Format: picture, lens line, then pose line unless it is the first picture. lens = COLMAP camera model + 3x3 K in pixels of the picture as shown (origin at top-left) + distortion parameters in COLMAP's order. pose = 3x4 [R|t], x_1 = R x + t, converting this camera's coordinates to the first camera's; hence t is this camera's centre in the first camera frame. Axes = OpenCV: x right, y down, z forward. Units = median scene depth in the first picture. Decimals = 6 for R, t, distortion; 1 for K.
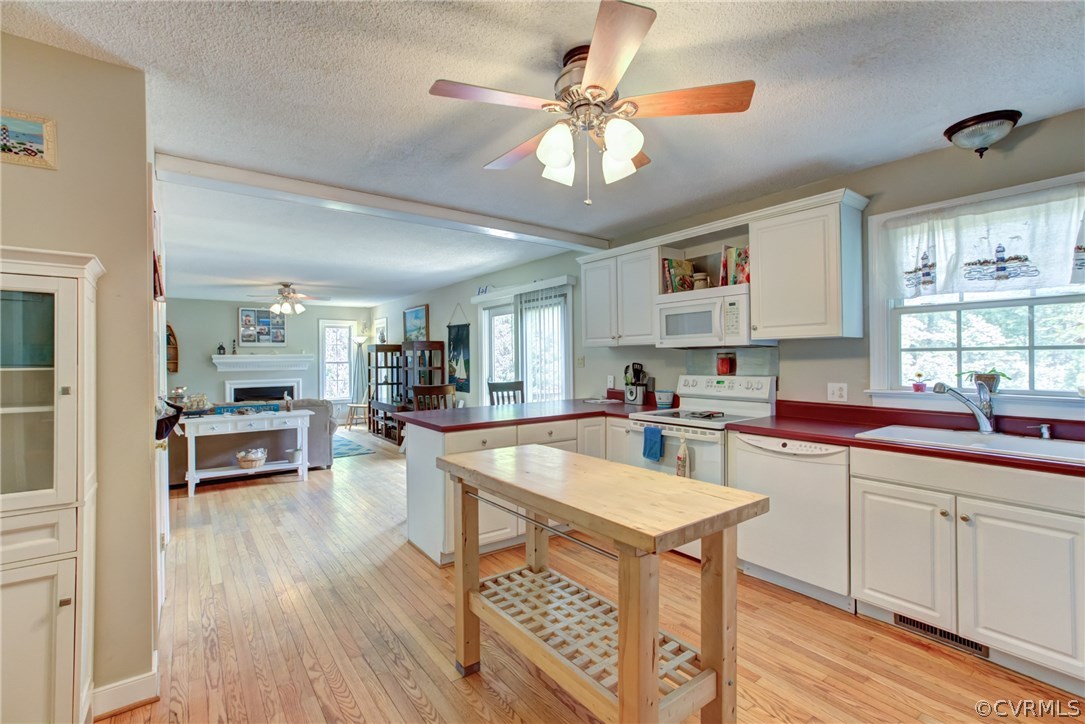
lens RADIAL K [[501.1, 0, 560.6], [0, 501.1, 359.8], [0, 0, 1]] dist [-0.019069, 0.011344]
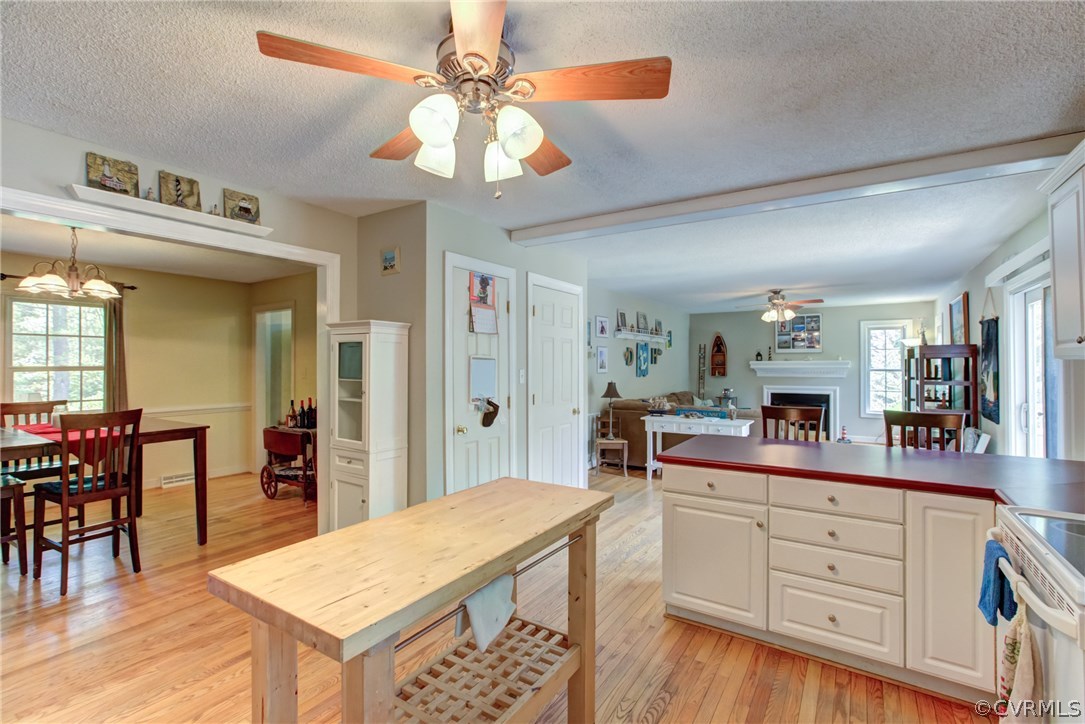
lens RADIAL K [[501.1, 0, 522.5], [0, 501.1, 359.3], [0, 0, 1]] dist [-0.019069, 0.011344]
pose [[0.306106, 0.002240, -0.951995, 0.514111], [-0.004409, 0.999990, 0.000935, -0.034217], [0.951987, 0.003911, 0.306113, 0.489667]]
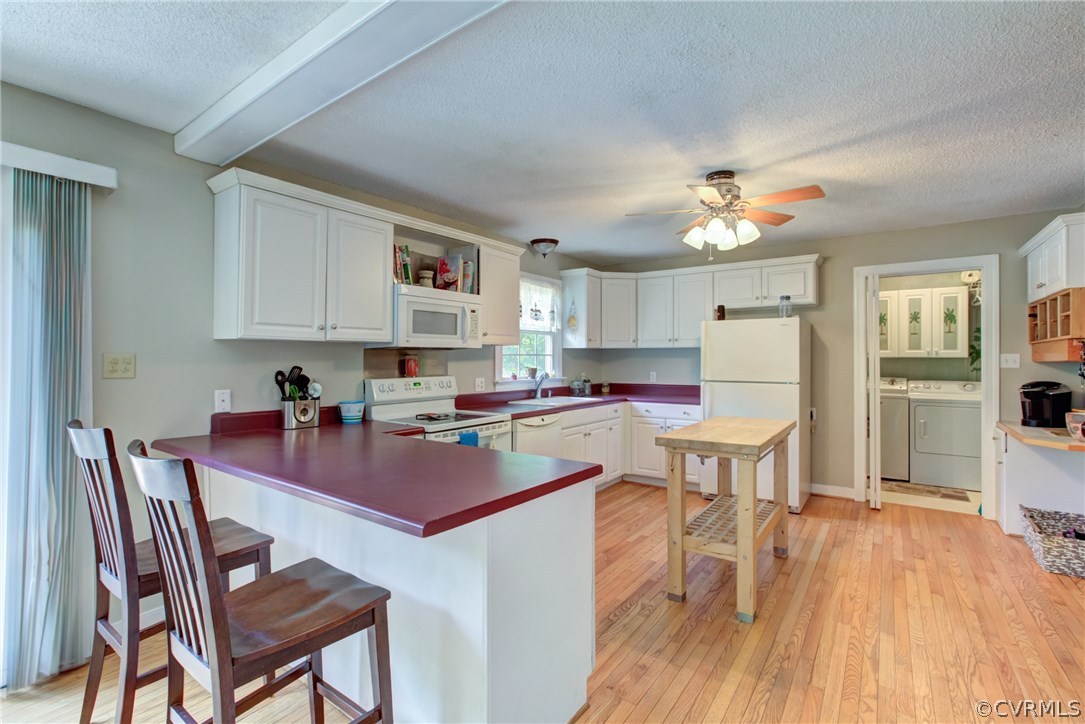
lens RADIAL K [[501.1, 0, 533.0], [0, 501.1, 357.8], [0, 0, 1]] dist [-0.019069, 0.011344]
pose [[-0.285854, 0.011004, 0.958210, -0.794400], [0.008729, 0.999922, -0.008879, 0.004785], [-0.958233, 0.005826, -0.285928, 1.225481]]
